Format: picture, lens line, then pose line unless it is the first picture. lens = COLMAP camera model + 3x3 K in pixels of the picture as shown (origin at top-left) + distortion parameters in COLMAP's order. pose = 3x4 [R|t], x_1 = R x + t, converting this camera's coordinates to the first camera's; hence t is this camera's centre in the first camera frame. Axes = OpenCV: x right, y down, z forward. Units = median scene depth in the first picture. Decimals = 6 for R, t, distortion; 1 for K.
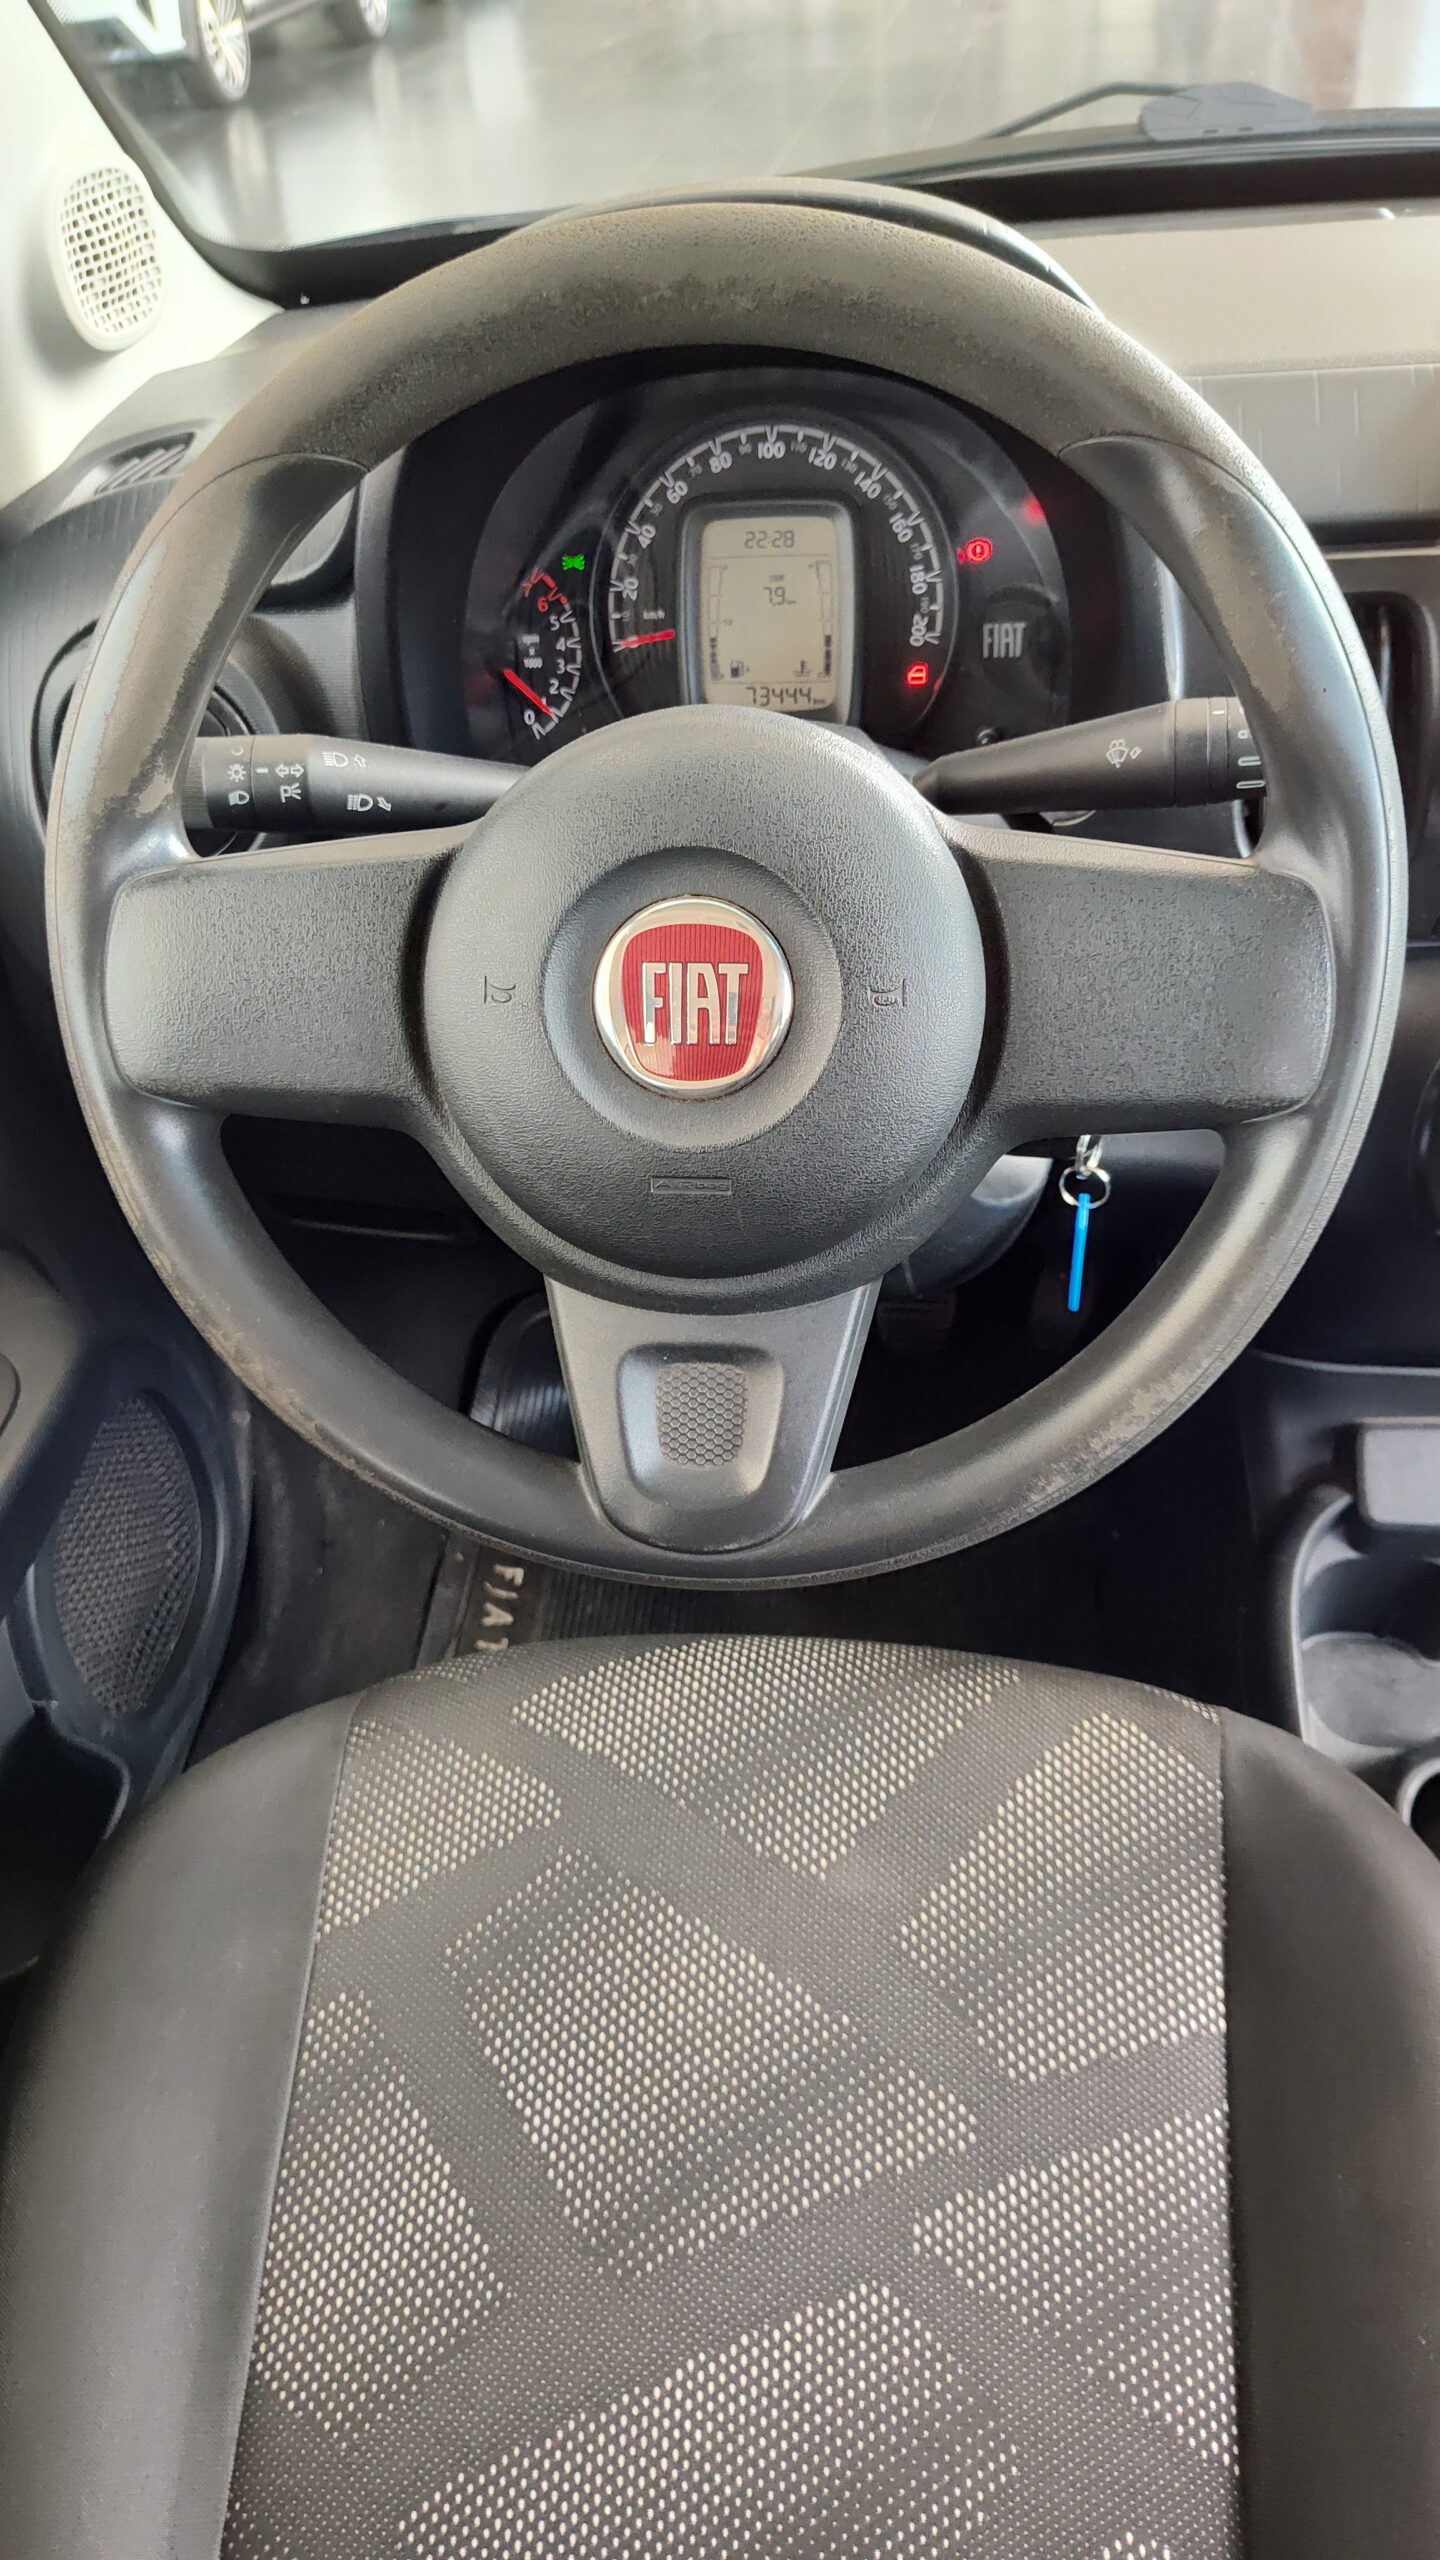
lens RADIAL K [[1791.2, 0, 716.9], [0, 1791.2, 1286.1], [0, 0, 1]] dist [0.022211, -0.048720]
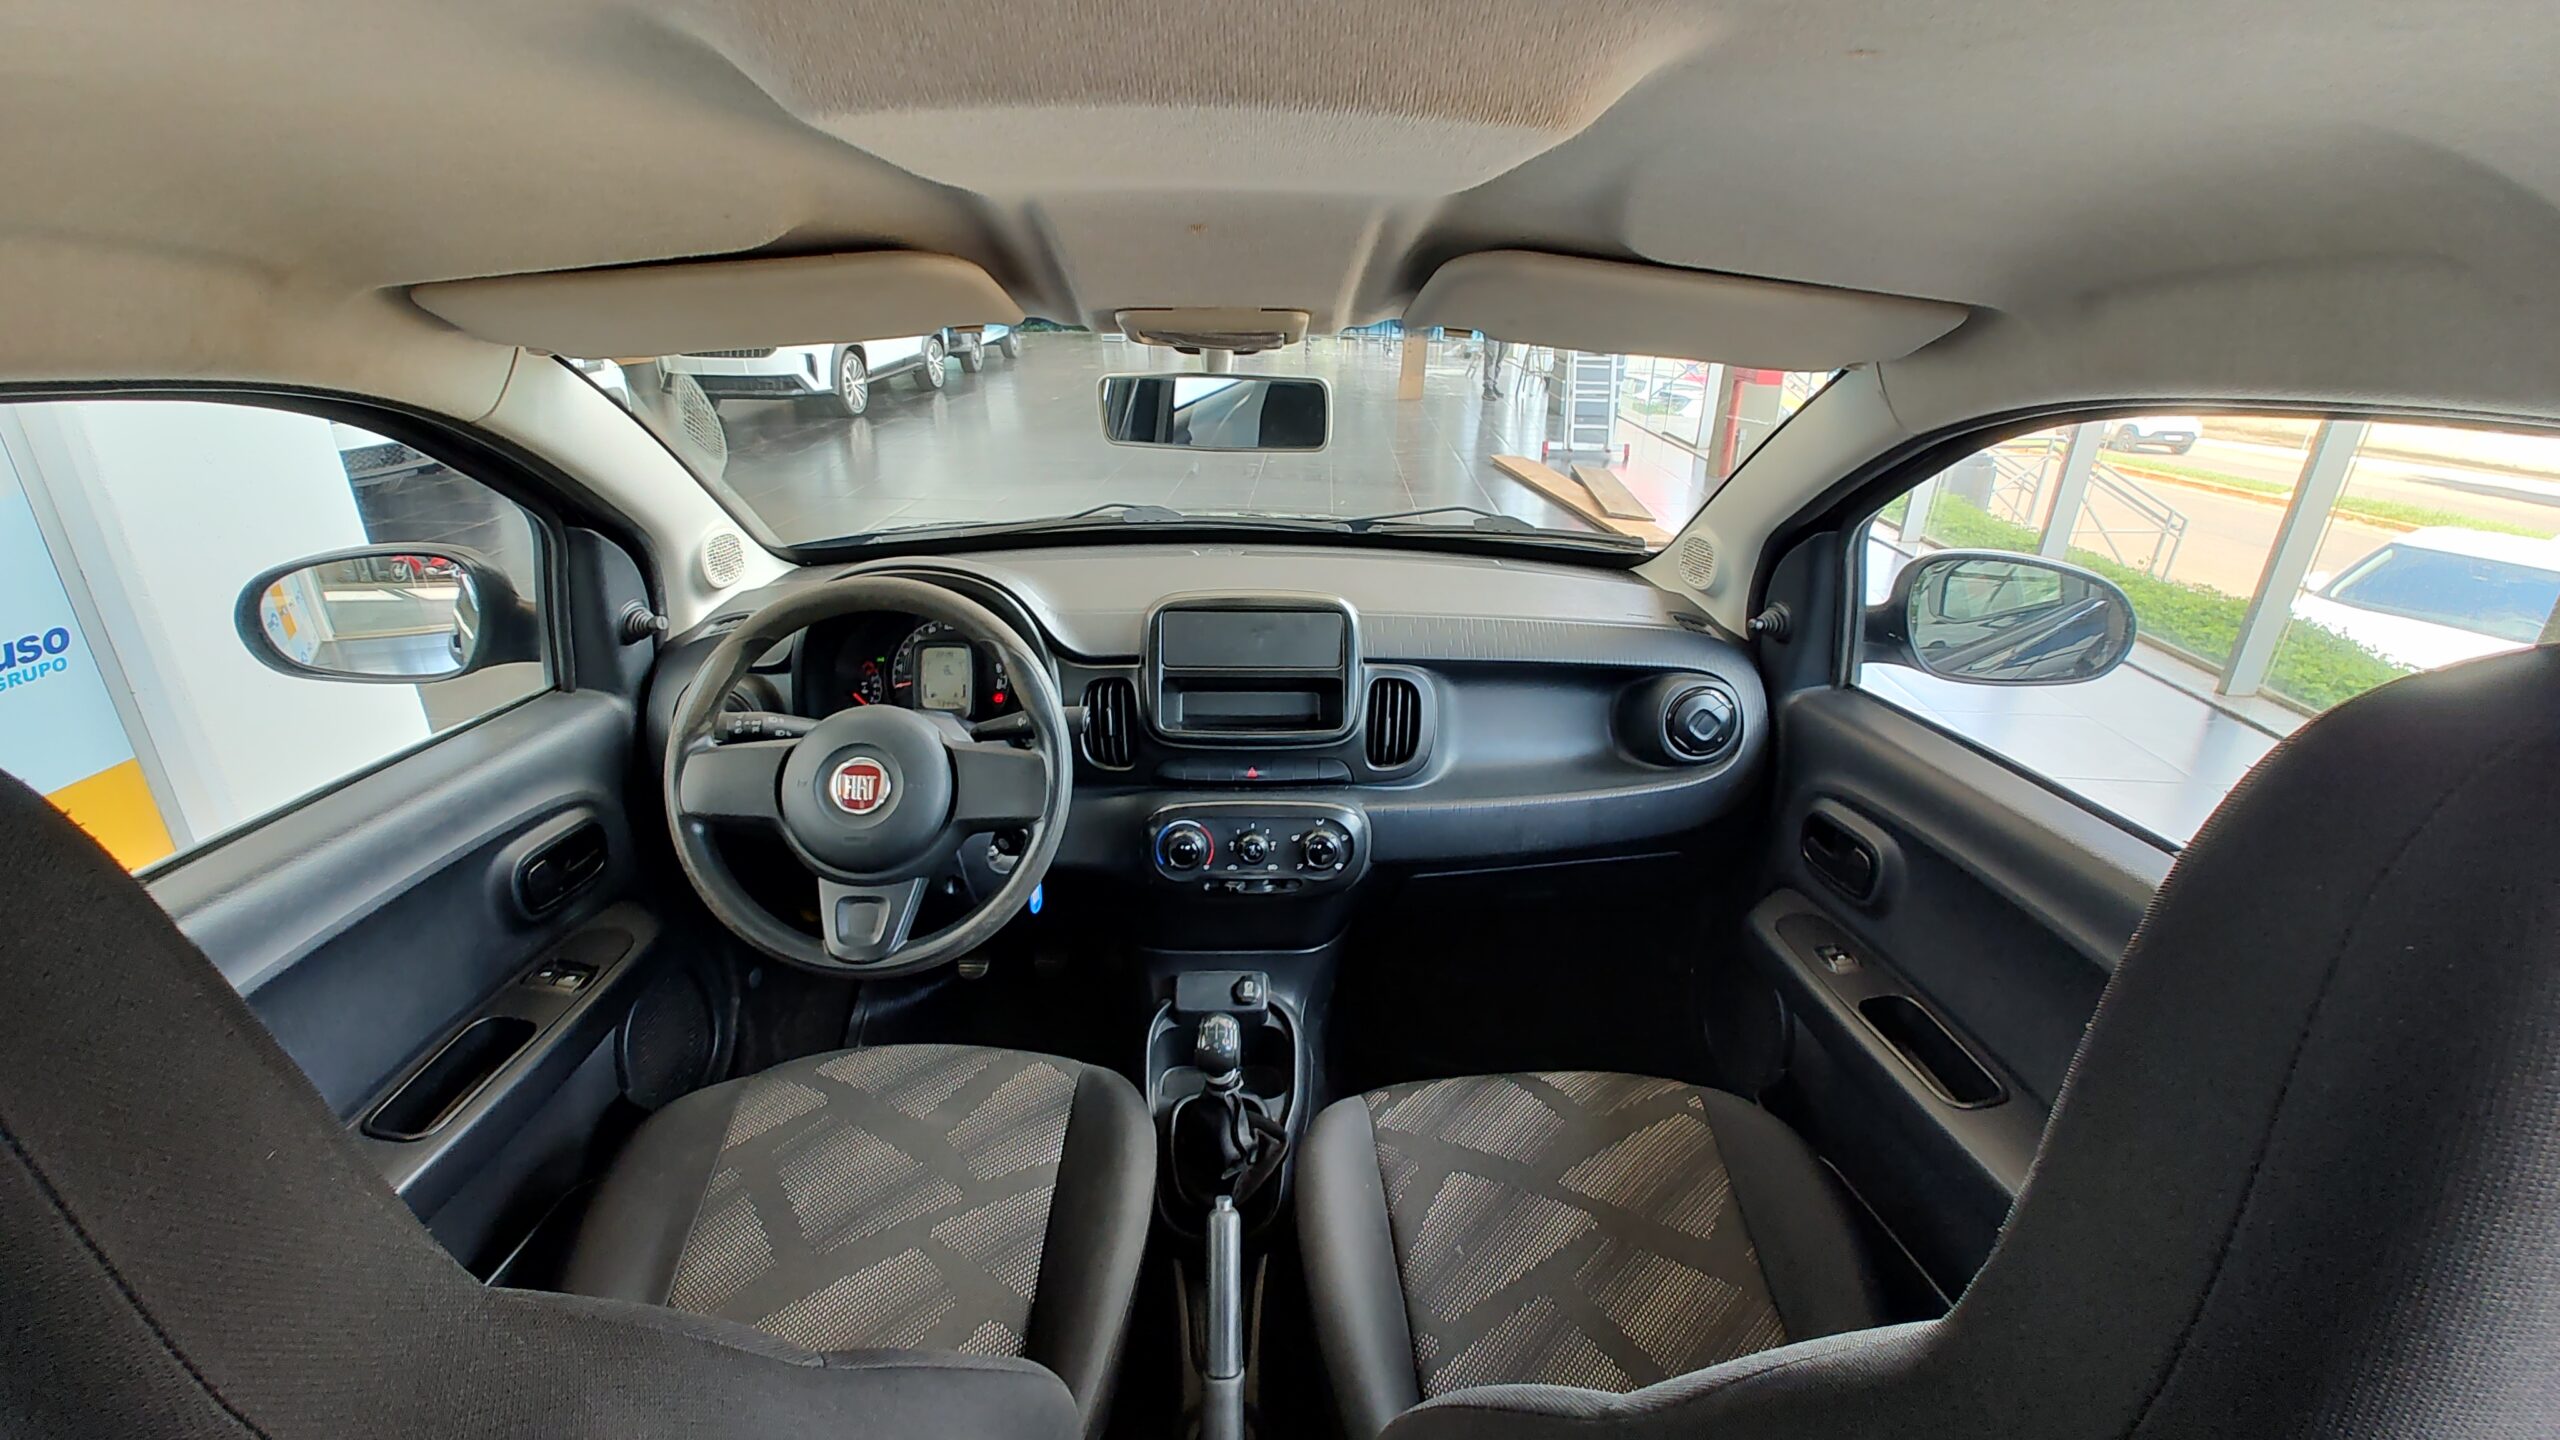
lens RADIAL K [[1086.3, 0, 1272.8], [0, 1086.3, 725.3], [0, 0, 1]] dist [-0.003908, 0.001042]
pose [[0.991480, 0.017824, 0.129033, 0.430649], [0.022024, 0.953393, -0.300928, 0.320618], [-0.128383, 0.301206, 0.944877, -0.944783]]
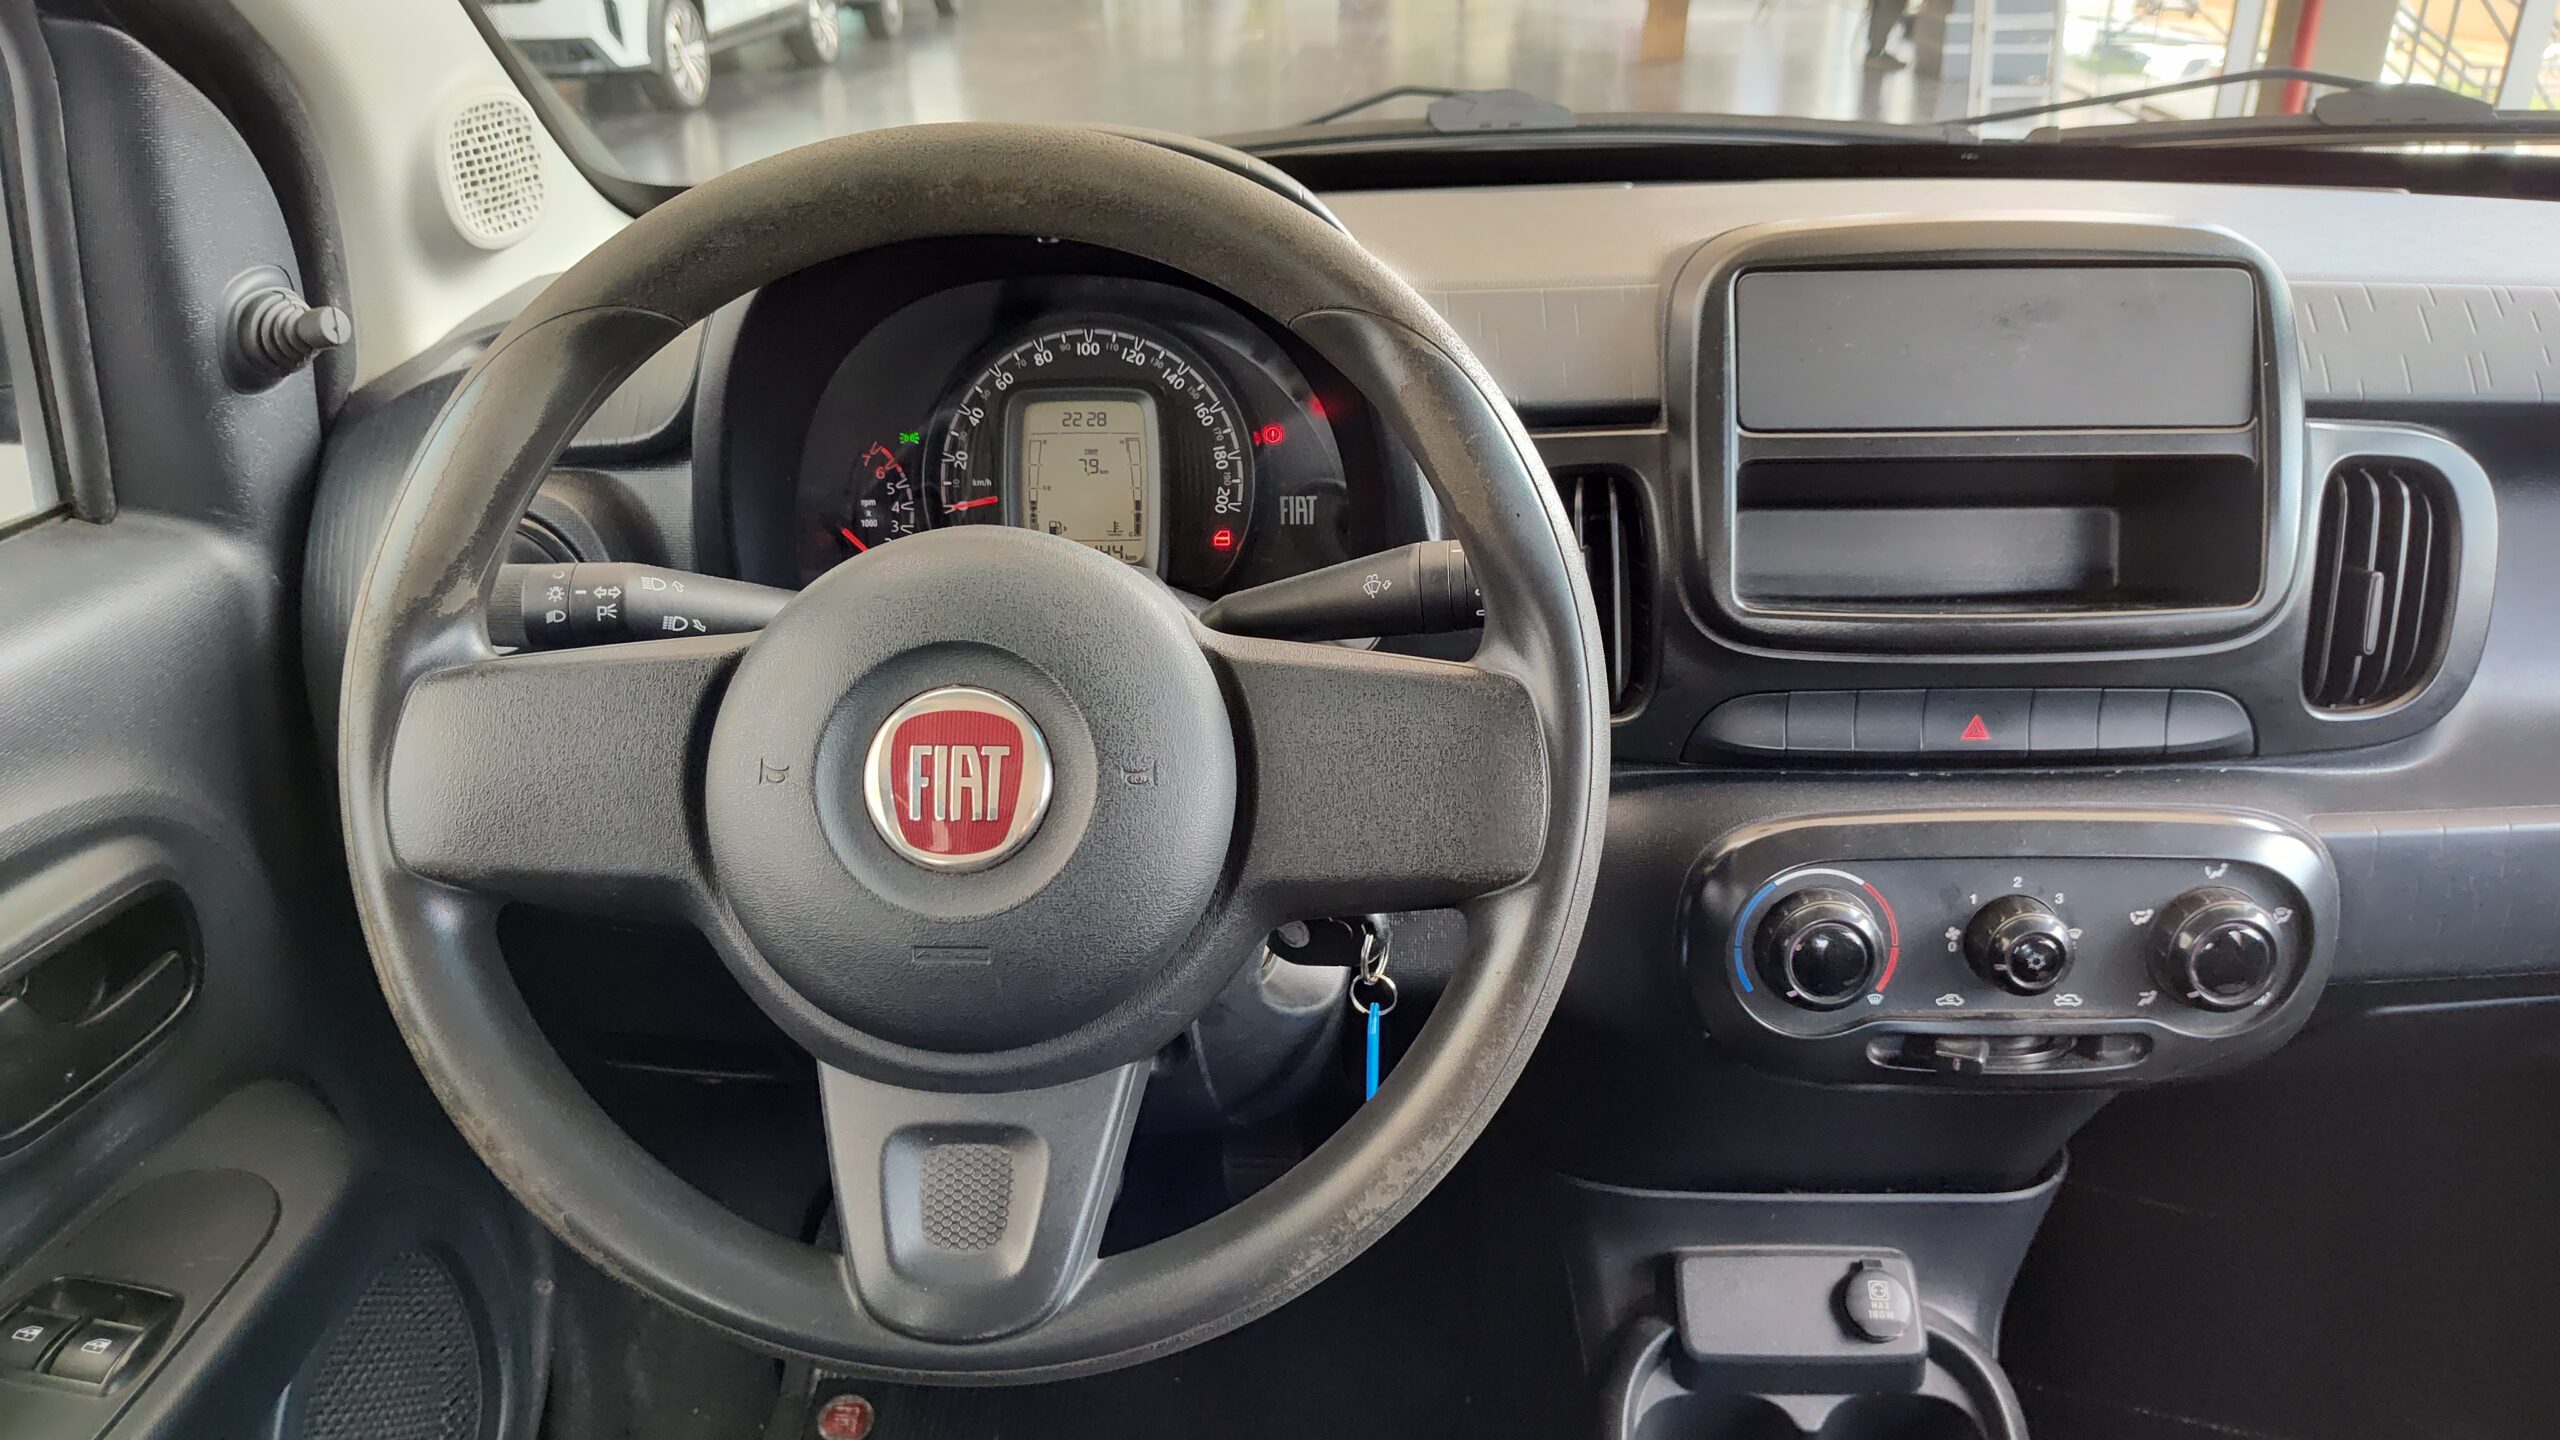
lens RADIAL K [[1791.2, 0, 1297.8], [0, 1791.2, 718.7], [0, 0, 1]] dist [0.022211, -0.048720]
pose [[0.995832, 0.007477, 0.090897, 0.078470], [0.016926, 0.964170, -0.264746, 0.078334], [-0.089620, 0.265181, 0.960025, -0.044169]]
